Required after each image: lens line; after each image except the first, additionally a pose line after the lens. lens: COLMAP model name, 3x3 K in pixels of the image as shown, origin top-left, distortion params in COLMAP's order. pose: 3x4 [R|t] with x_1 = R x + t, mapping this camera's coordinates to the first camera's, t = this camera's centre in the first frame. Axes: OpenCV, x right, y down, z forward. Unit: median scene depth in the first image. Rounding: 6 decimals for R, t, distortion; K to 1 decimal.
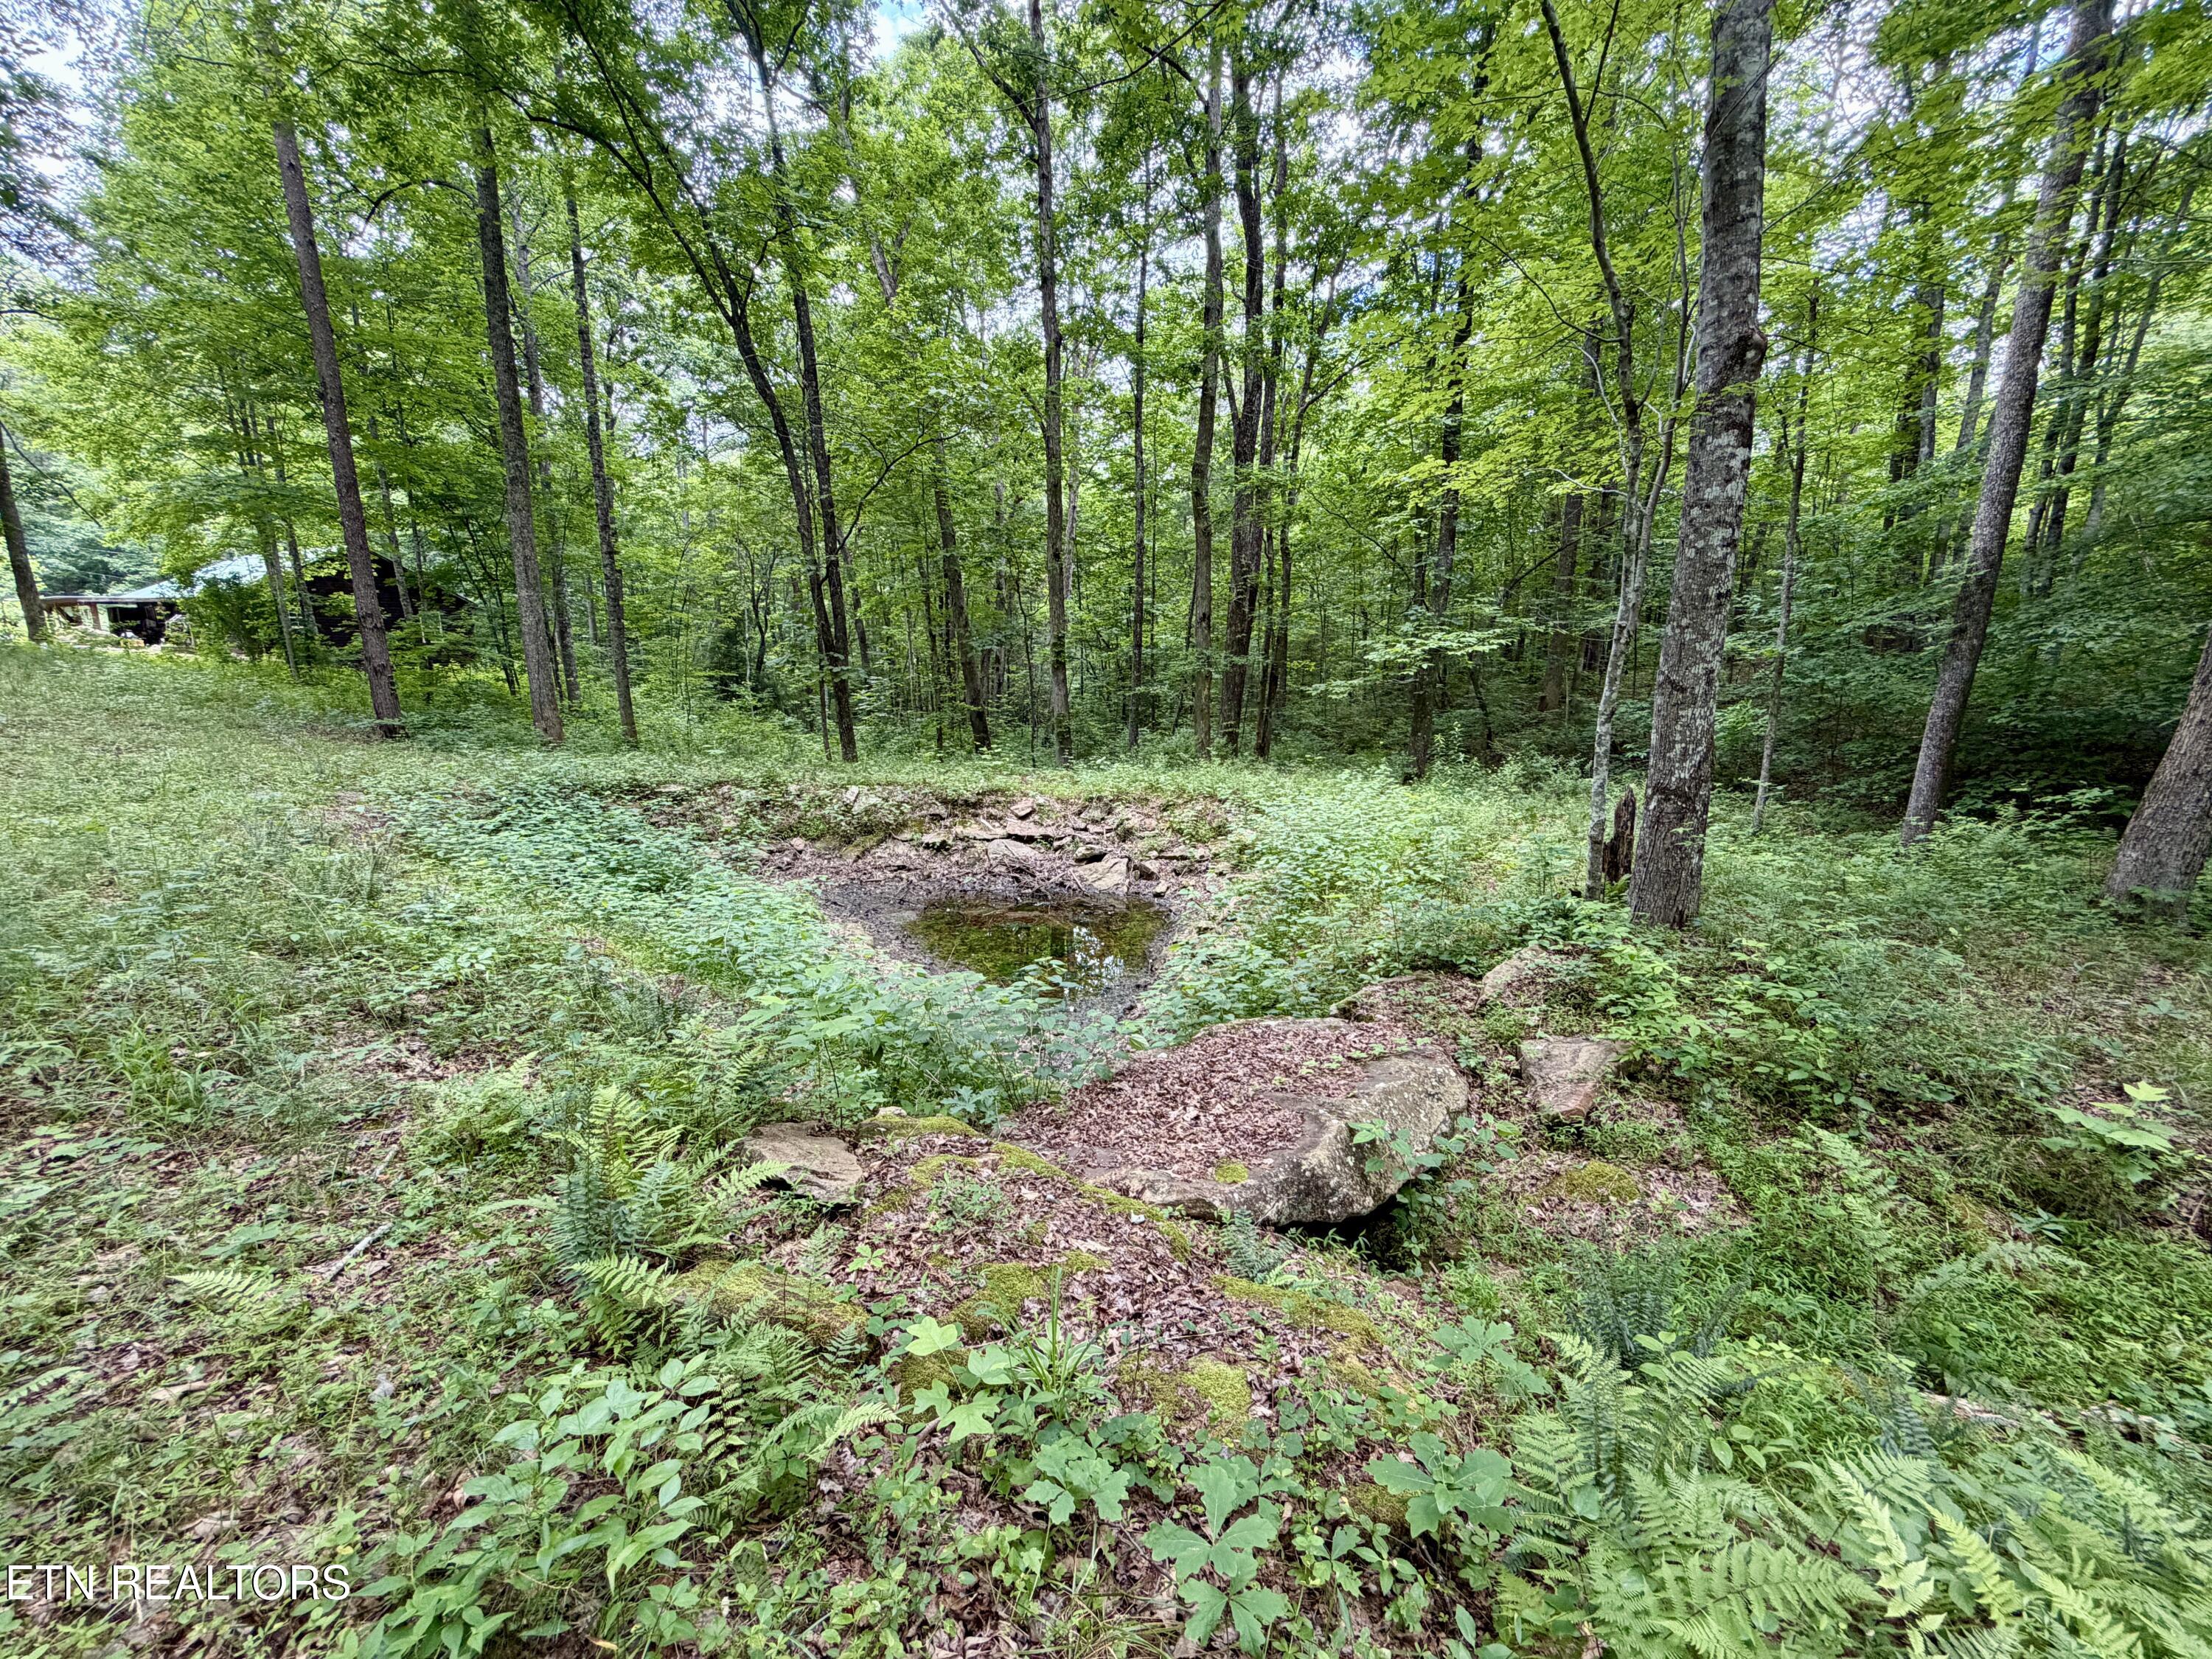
lens RADIAL K [[893.5, 0, 1097.9], [0, 893.5, 827.2], [0, 0, 1]] dist [-0.001374, 0.000012]
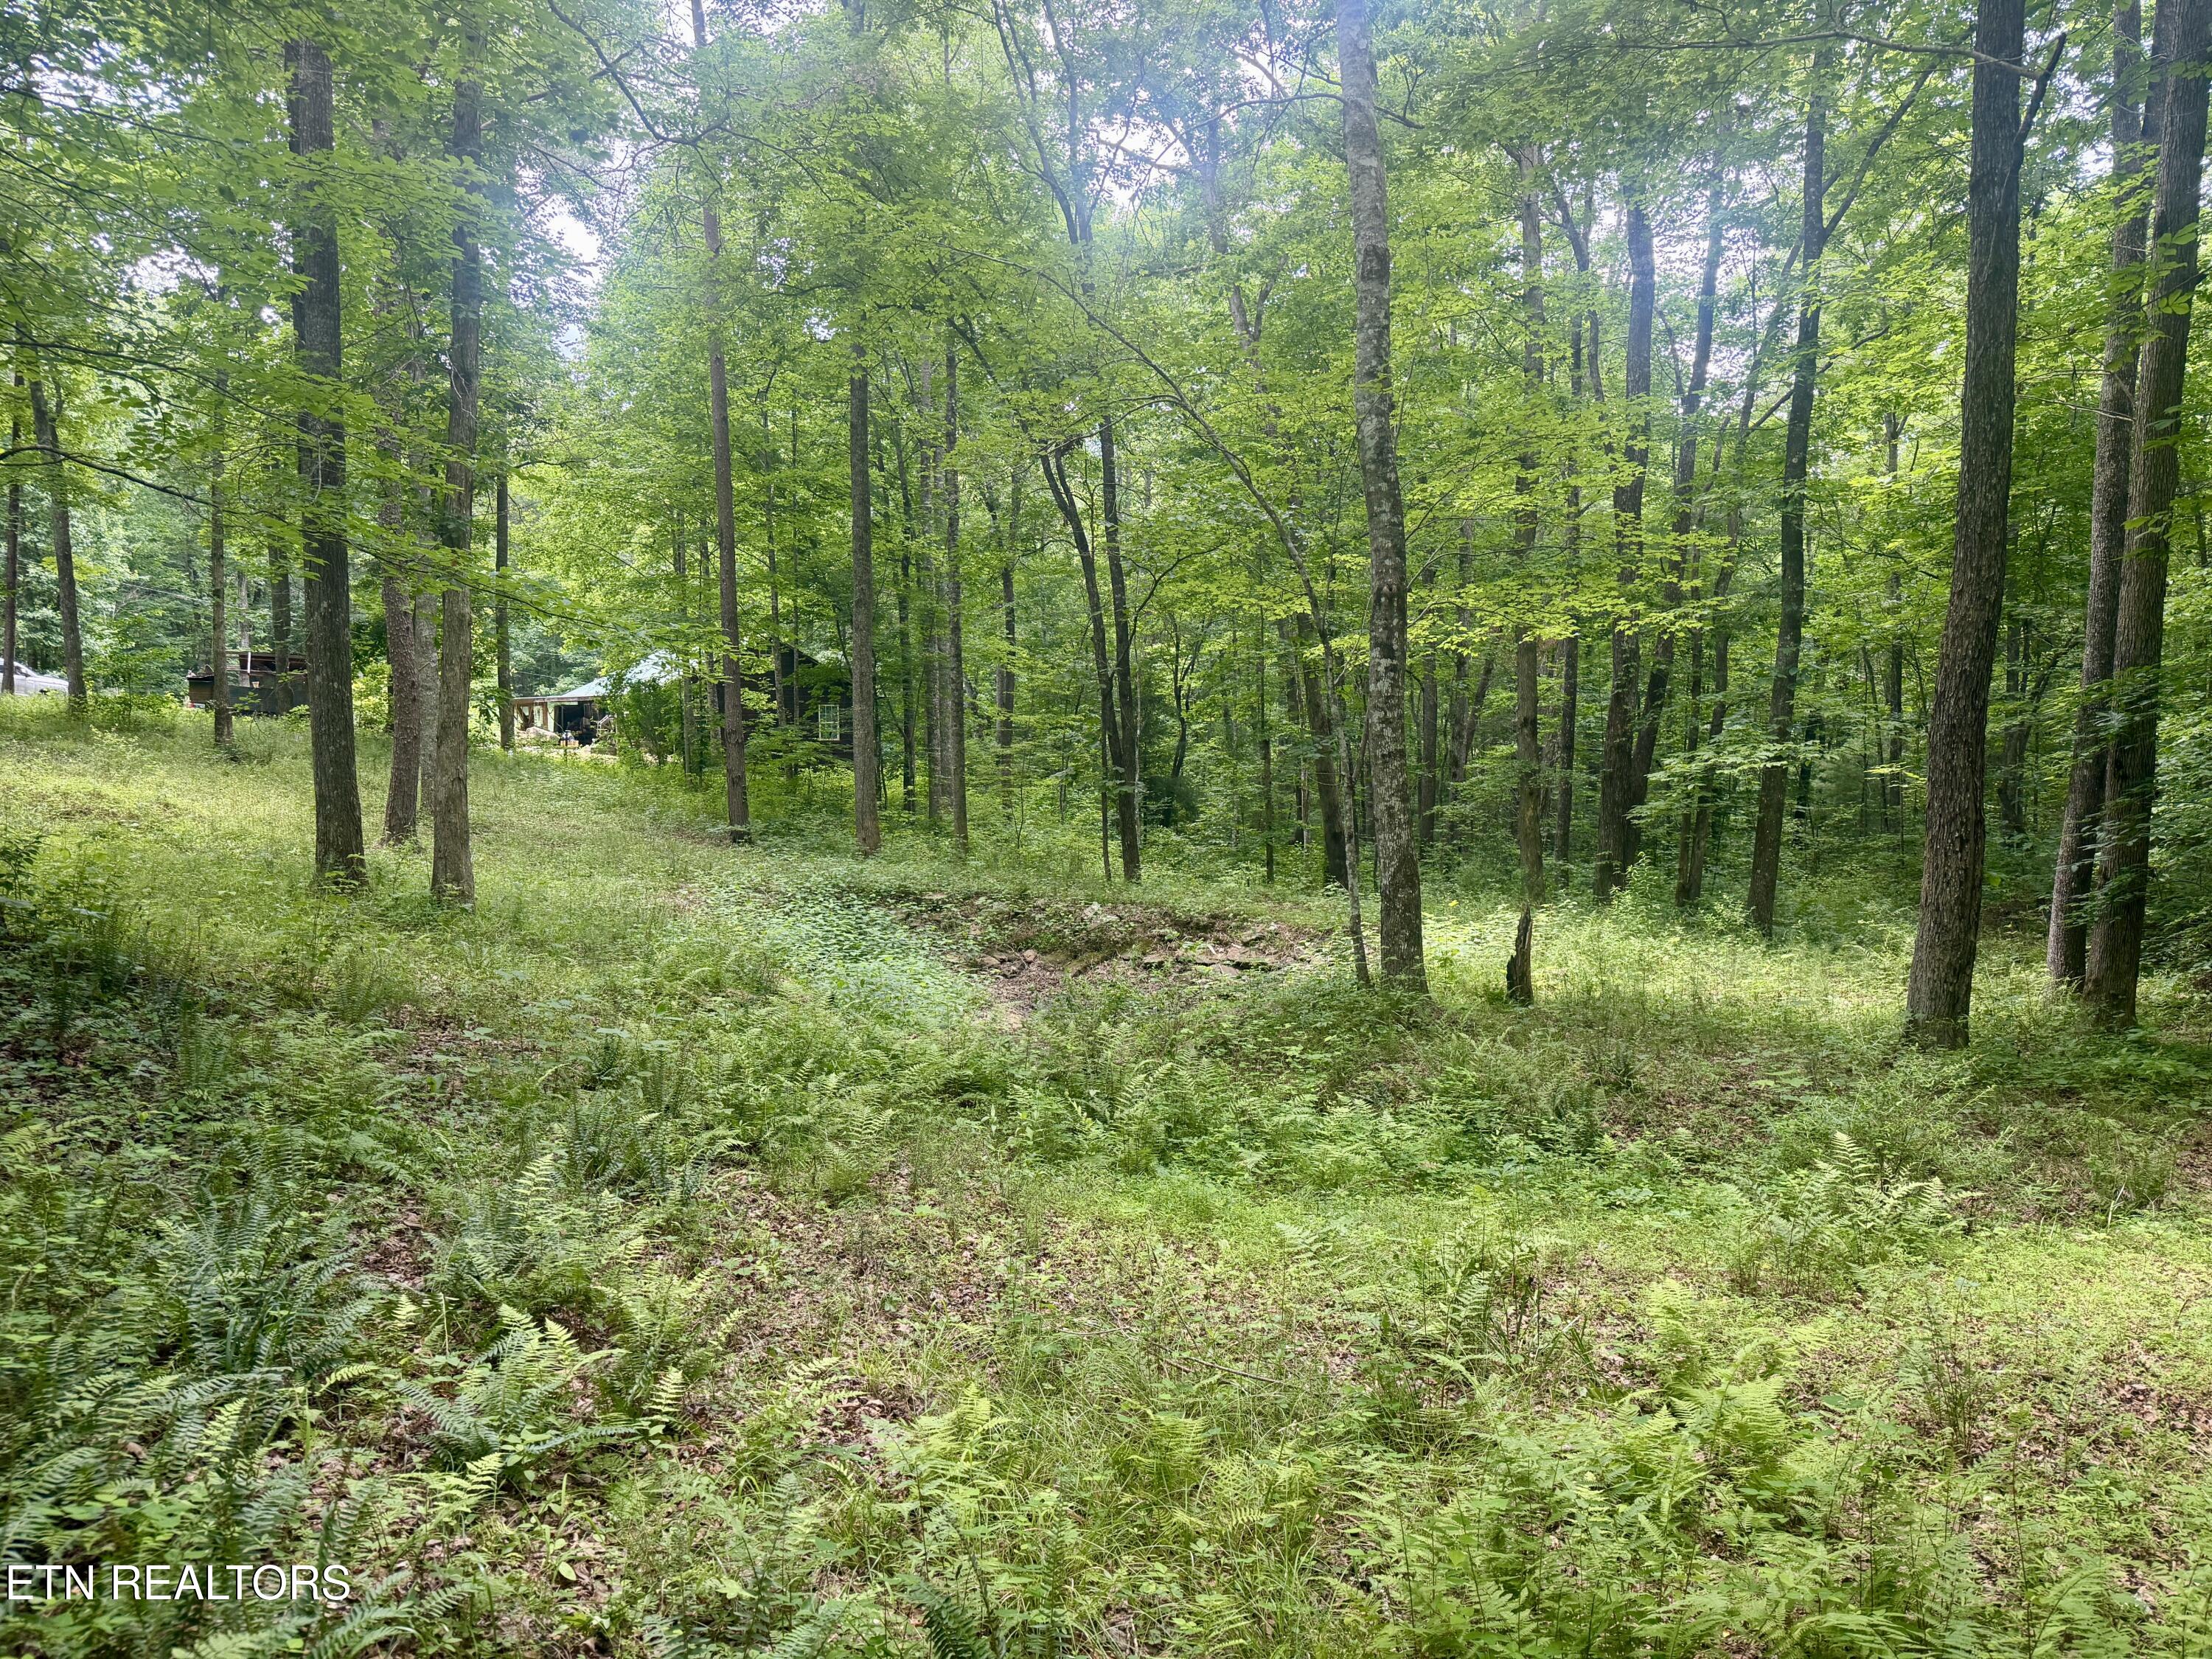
lens RADIAL K [[1540.6, 0, 1108.7], [0, 1540.6, 828.7], [0, 0, 1]] dist [0.002946, 0.000072]
pose [[0.888500, 0.022368, -0.458331, 0.512991], [-0.082920, 0.990195, -0.112419, 0.061829], [0.451322, 0.137889, 0.881643, -0.491809]]
